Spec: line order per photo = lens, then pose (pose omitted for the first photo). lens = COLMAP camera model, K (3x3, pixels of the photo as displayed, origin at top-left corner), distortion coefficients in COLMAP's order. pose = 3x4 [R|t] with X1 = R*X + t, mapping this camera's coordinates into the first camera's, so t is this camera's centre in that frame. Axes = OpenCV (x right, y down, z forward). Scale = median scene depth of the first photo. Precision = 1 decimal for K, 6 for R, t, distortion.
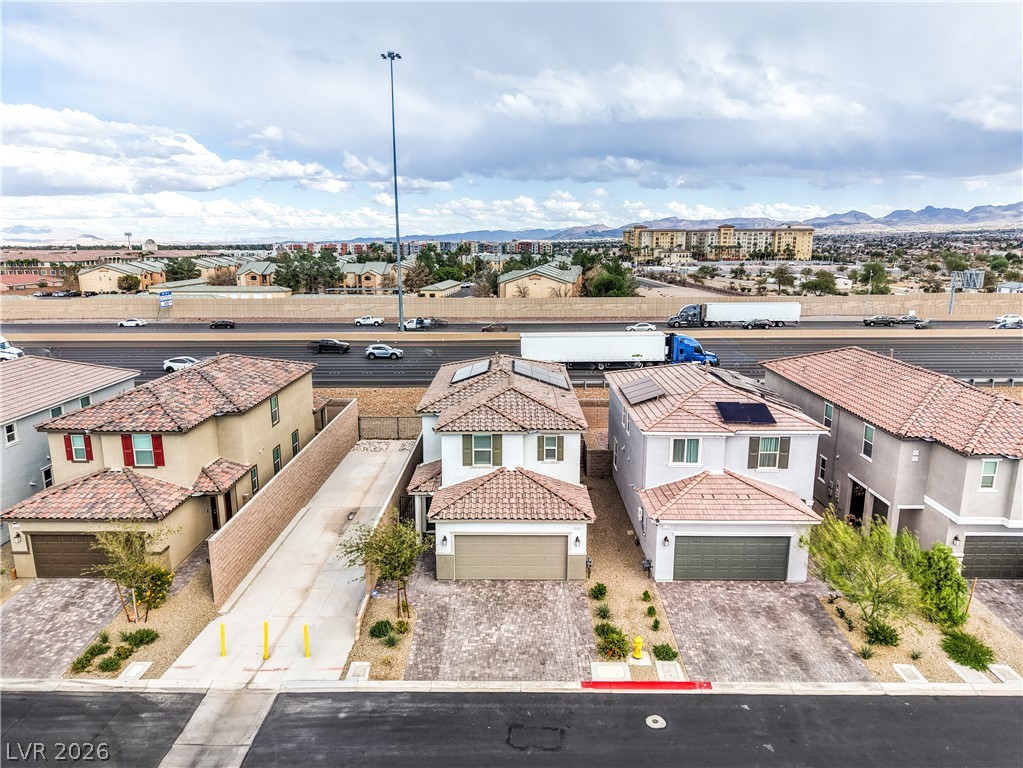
lens RADIAL K [[690.8, 0, 505.3], [0, 690.8, 384.2], [0, 0, 1]] dist [0.038925, -0.043522]
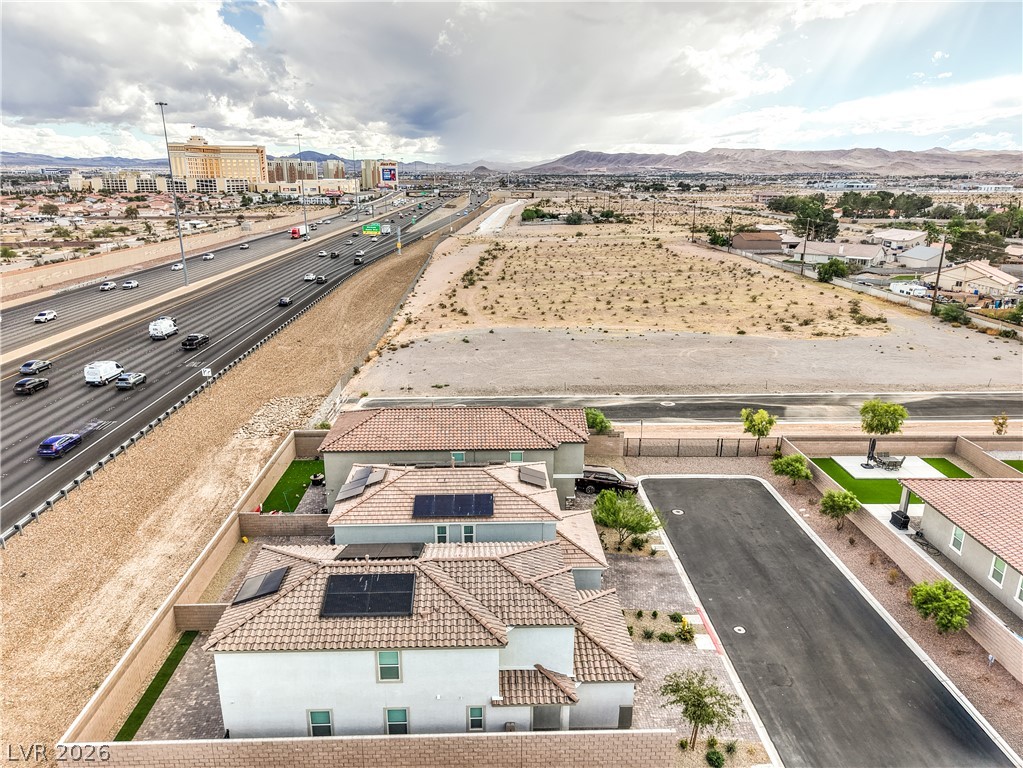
lens RADIAL K [[672.4, 0, 509.7], [0, 672.4, 400.7], [0, 0, 1]] dist [0.033951, -0.033817]
pose [[-0.050266, -0.309445, 0.949588, -0.701500], [0.198353, 0.928757, 0.313156, -0.424758], [-0.978841, 0.204094, 0.014694, 0.788526]]
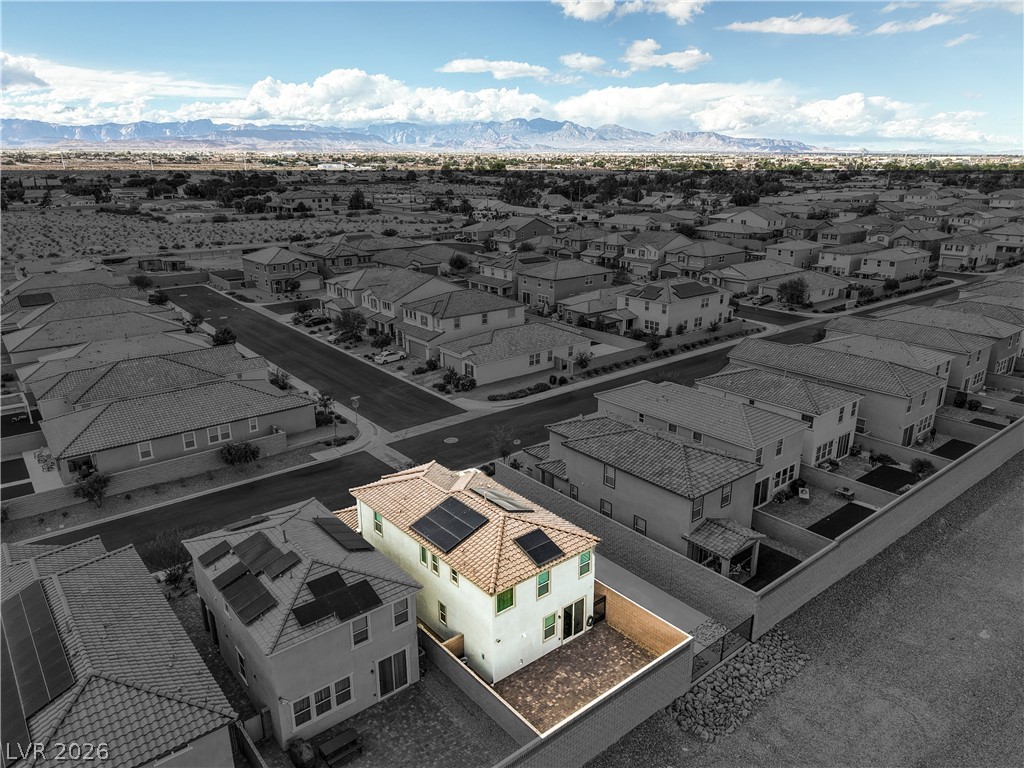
lens RADIAL K [[701.2, 0, 512.0], [0, 701.2, 384.0], [0, 0, 1]] dist [0.059913, -0.077586]
pose [[-0.763654, 0.200396, -0.613738, 0.581022], [-0.125227, 0.886581, 0.445299, -0.677650], [0.633365, 0.416911, -0.651946, 1.653810]]
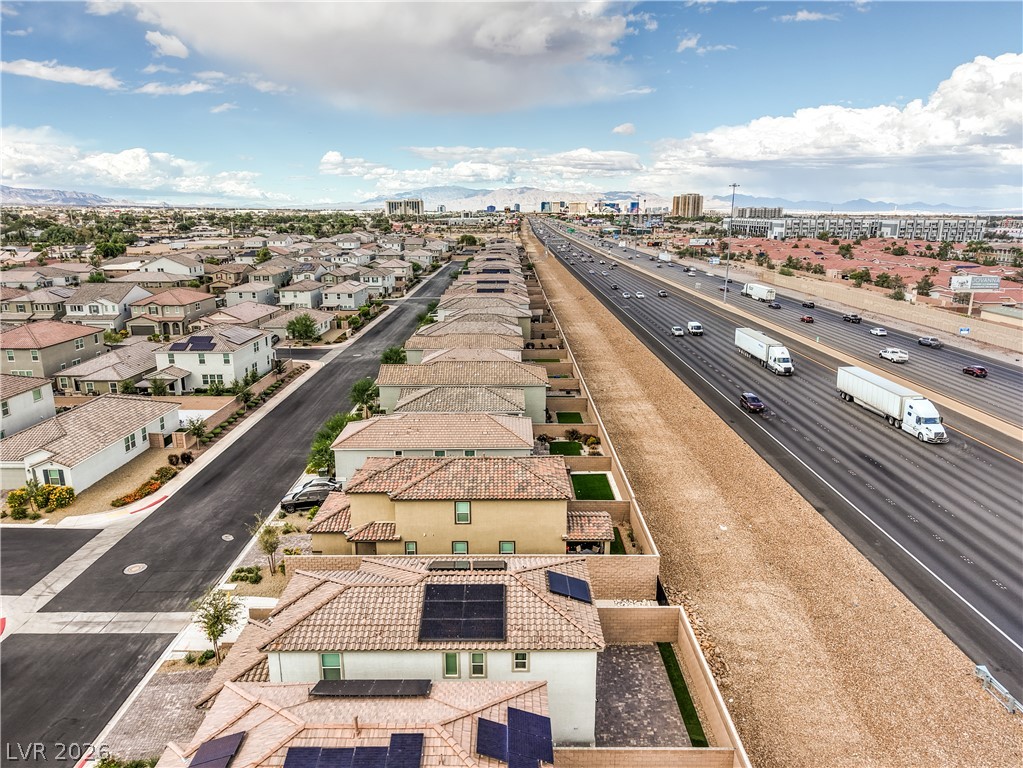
lens RADIAL K [[697.6, 0, 507.7], [0, 697.6, 385.9], [0, 0, 1]] dist [0.037229, -0.045055]
pose [[0.013476, 0.244698, -0.969506, 0.789331], [-0.201203, 0.950425, 0.237086, -0.474200], [0.979457, 0.191873, 0.062043, 0.945006]]
